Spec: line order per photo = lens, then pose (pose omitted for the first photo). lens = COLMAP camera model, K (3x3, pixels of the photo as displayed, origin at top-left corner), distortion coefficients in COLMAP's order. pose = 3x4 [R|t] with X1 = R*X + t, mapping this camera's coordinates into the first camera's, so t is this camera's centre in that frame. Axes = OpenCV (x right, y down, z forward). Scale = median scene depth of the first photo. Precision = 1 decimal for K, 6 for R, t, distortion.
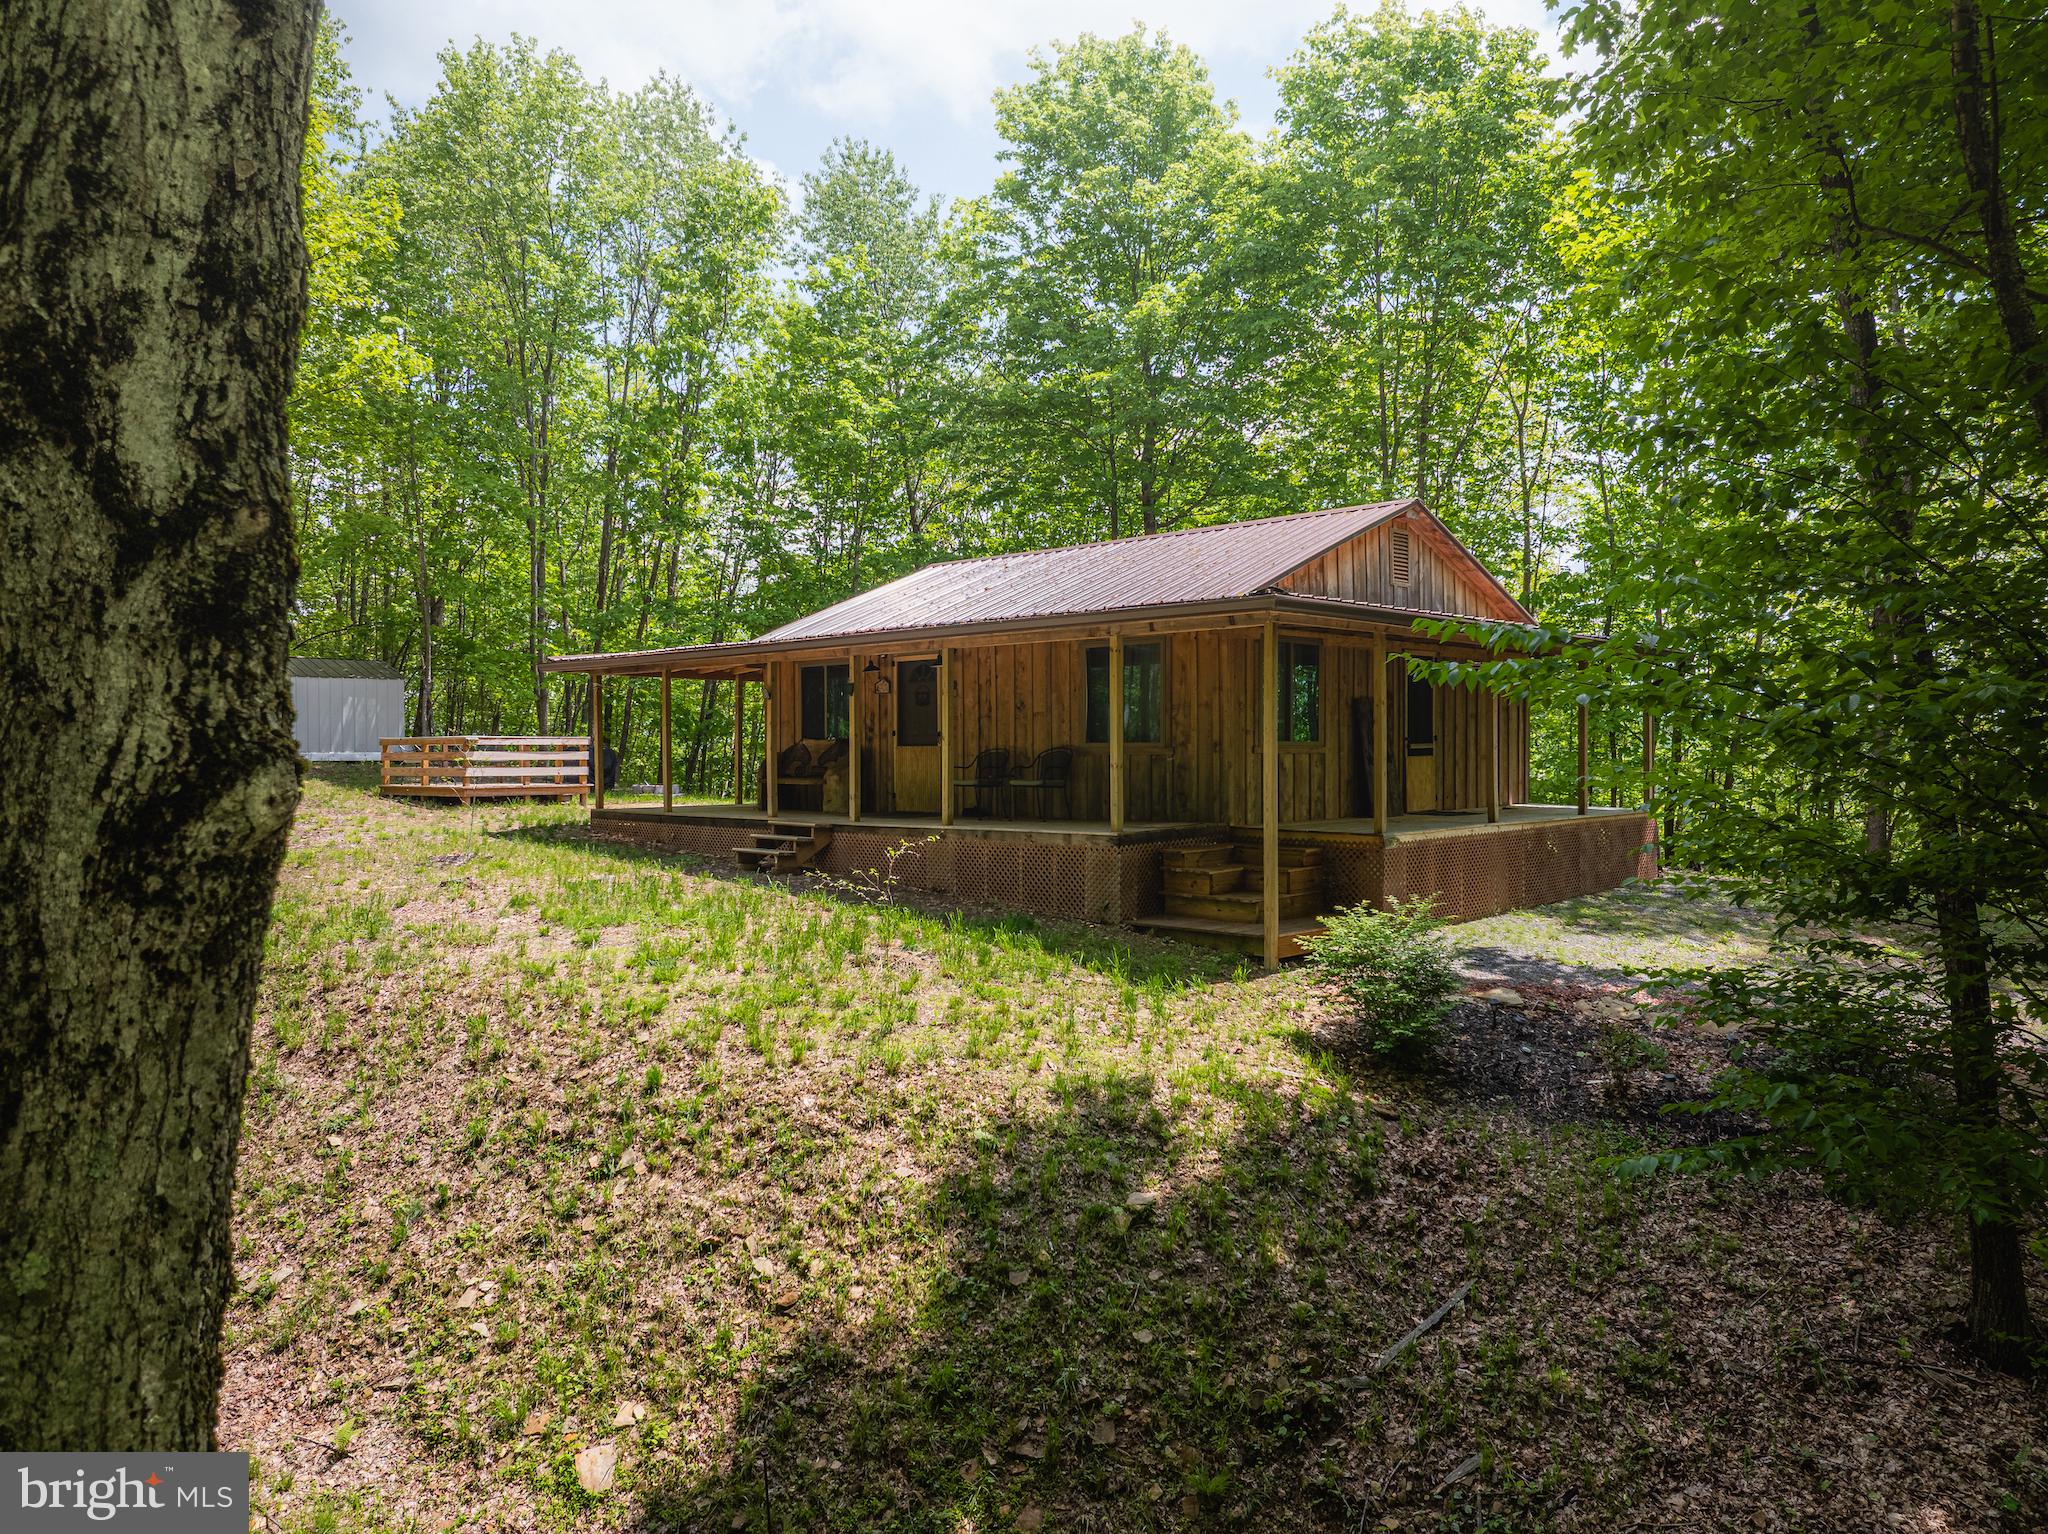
lens RADIAL K [[1483.7, 0, 1024.0], [0, 1483.7, 767.0], [0, 0, 1]] dist [-0.050029, 0.000067]
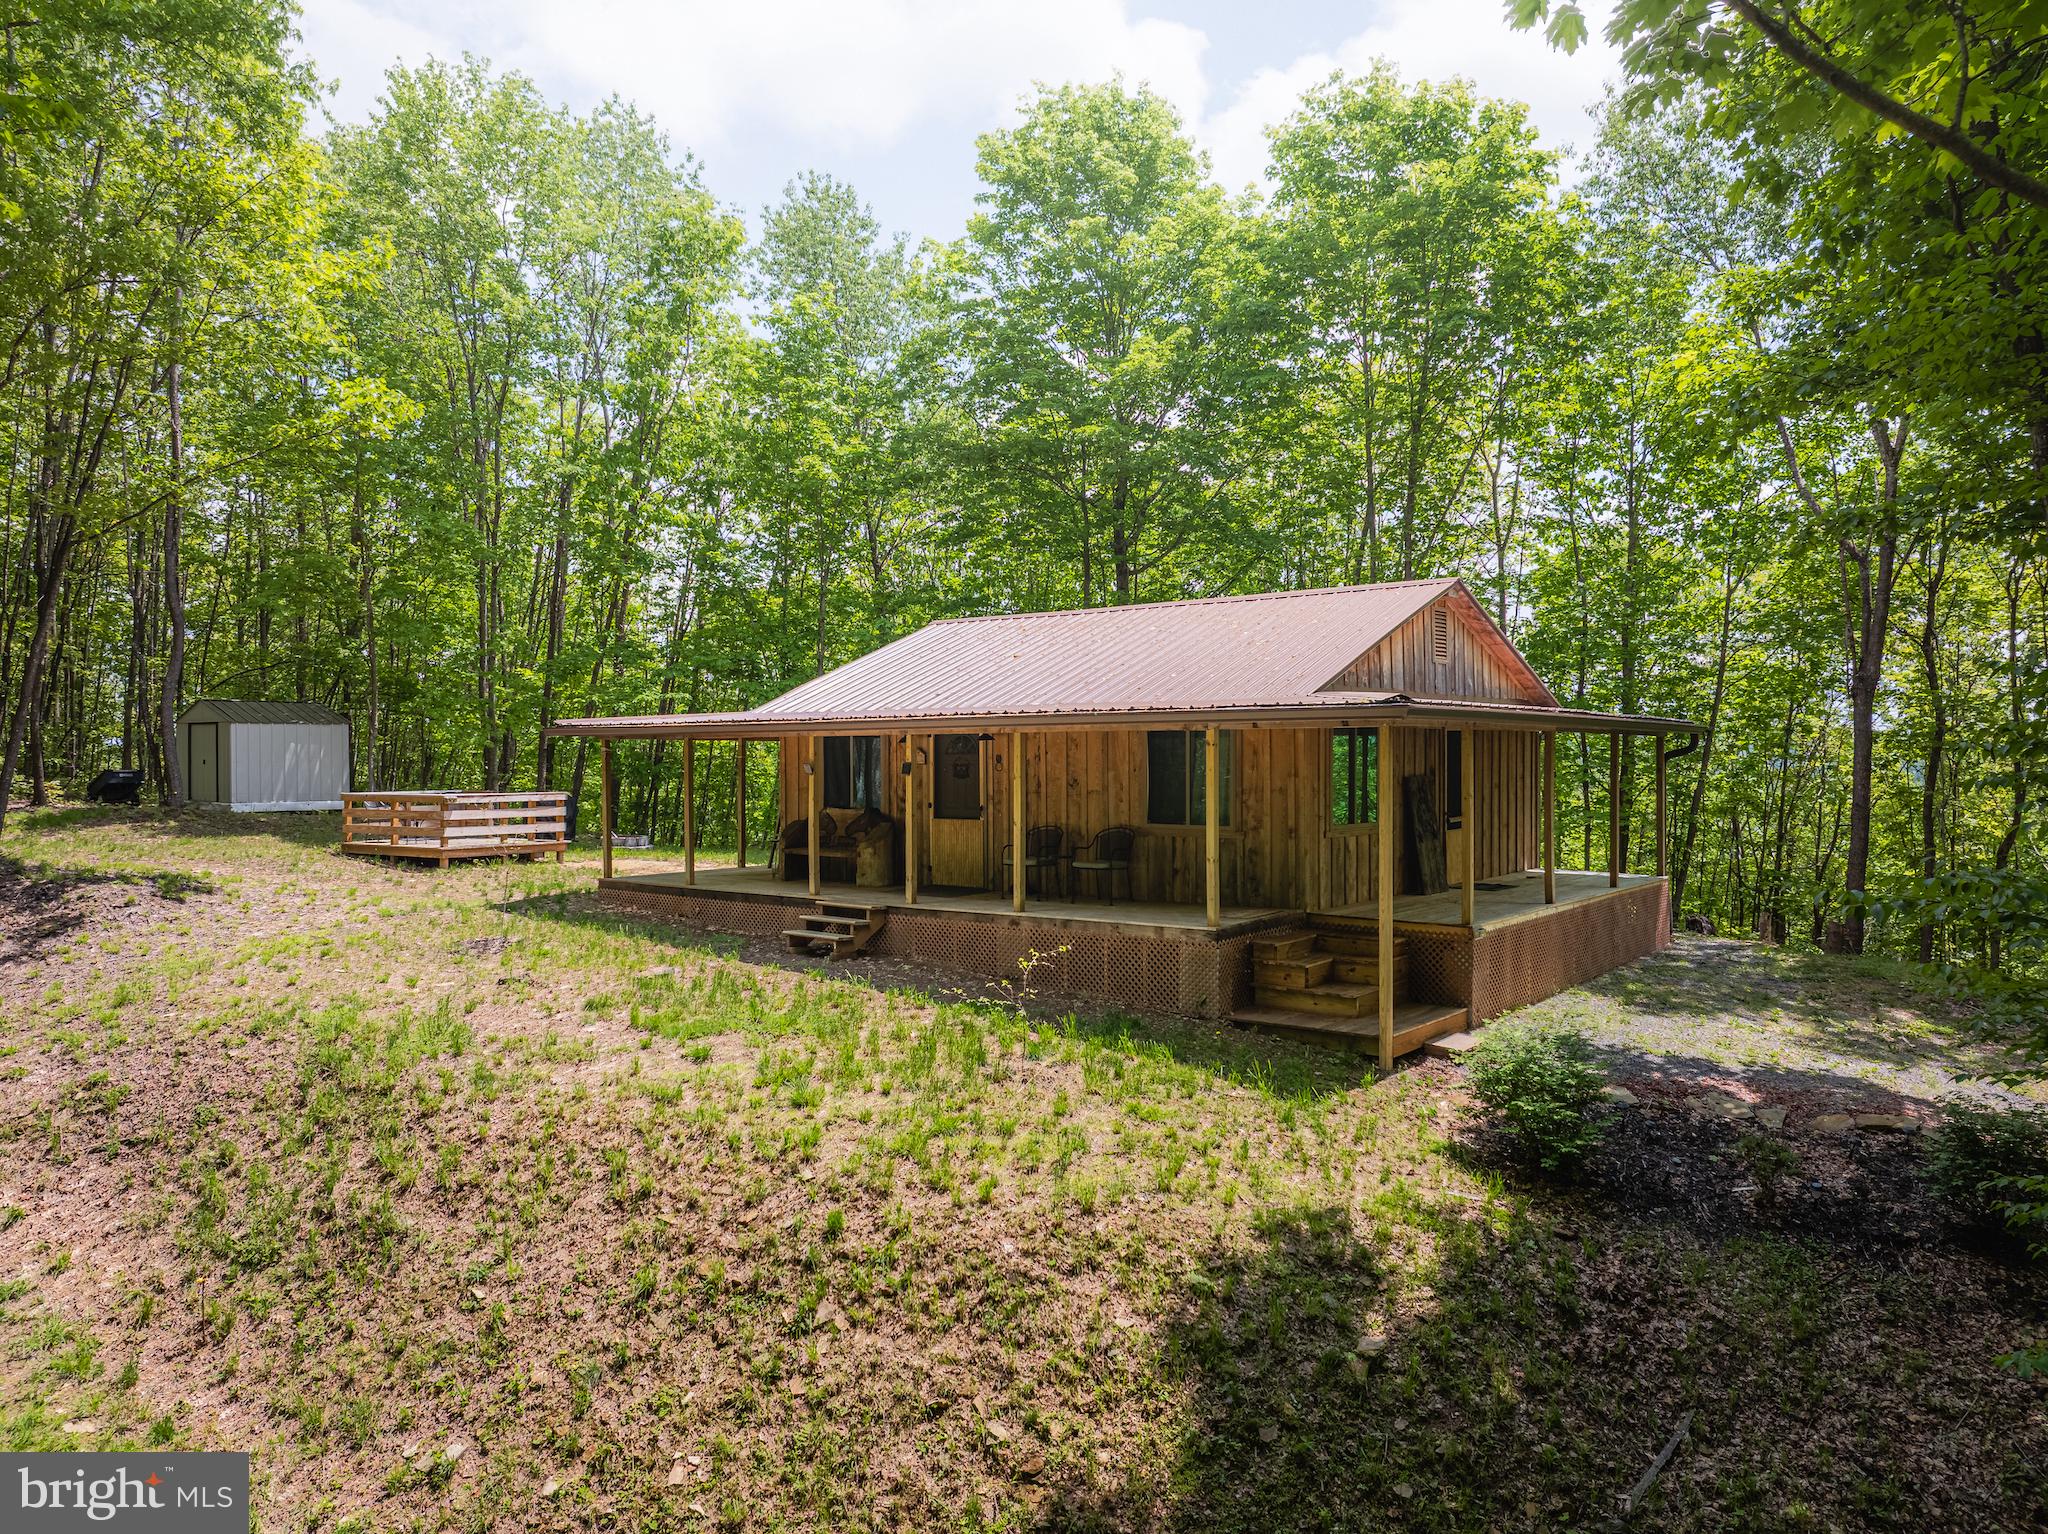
lens RADIAL K [[1482.9, 0, 1018.9], [0, 1482.9, 779.0], [0, 0, 1]] dist [-0.054953, 0.017088]
pose [[0.995925, -0.001843, 0.090166, -0.205040], [0.001401, 0.999987, 0.004965, -0.078733], [-0.090174, -0.004818, 0.995914, 0.027746]]
